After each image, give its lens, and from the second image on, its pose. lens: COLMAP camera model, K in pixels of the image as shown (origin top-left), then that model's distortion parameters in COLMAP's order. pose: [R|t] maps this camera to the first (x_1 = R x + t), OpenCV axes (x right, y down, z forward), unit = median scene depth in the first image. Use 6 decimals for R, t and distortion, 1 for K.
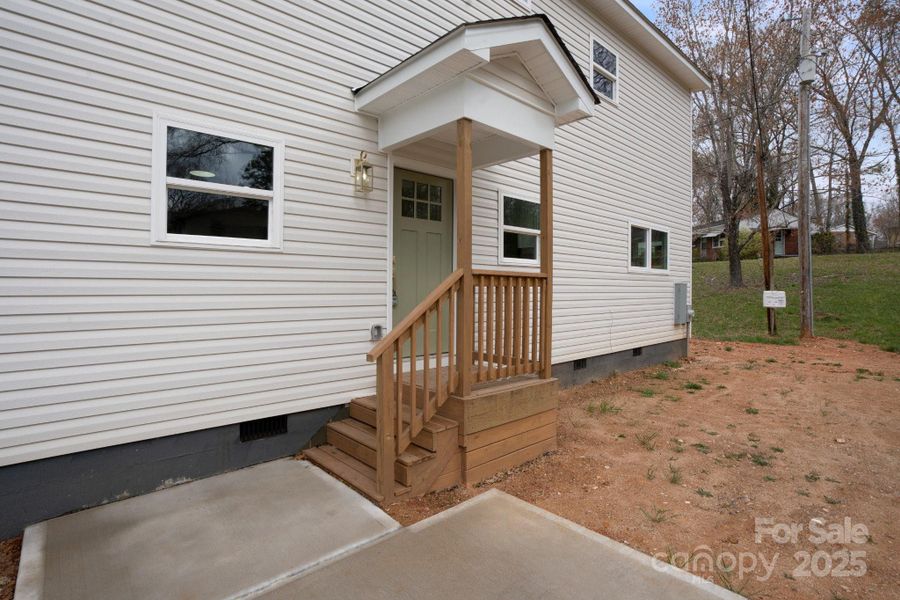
lens RADIAL K [[444.0, 0, 452.7], [0, 444.0, 287.1], [0, 0, 1]] dist [-0.033375, 0.000843]
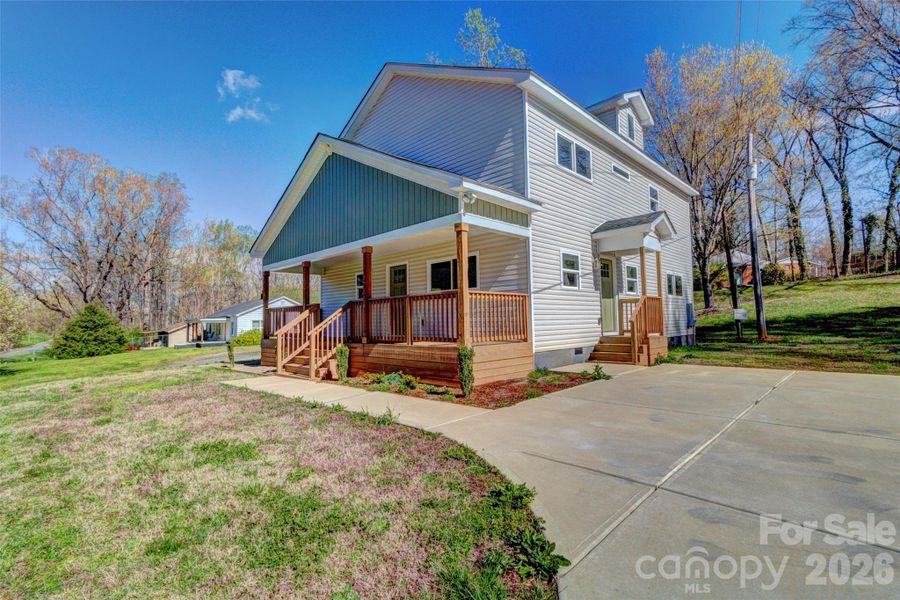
lens RADIAL K [[416.8, 0, 444.0], [0, 416.8, 296.6], [0, 0, 1]] dist [-0.001031, -0.000118]
pose [[0.999184, -0.021898, 0.033944, -0.373328], [0.023801, 0.998107, -0.056712, 0.024939], [-0.032638, 0.057474, 0.997813, -0.466327]]
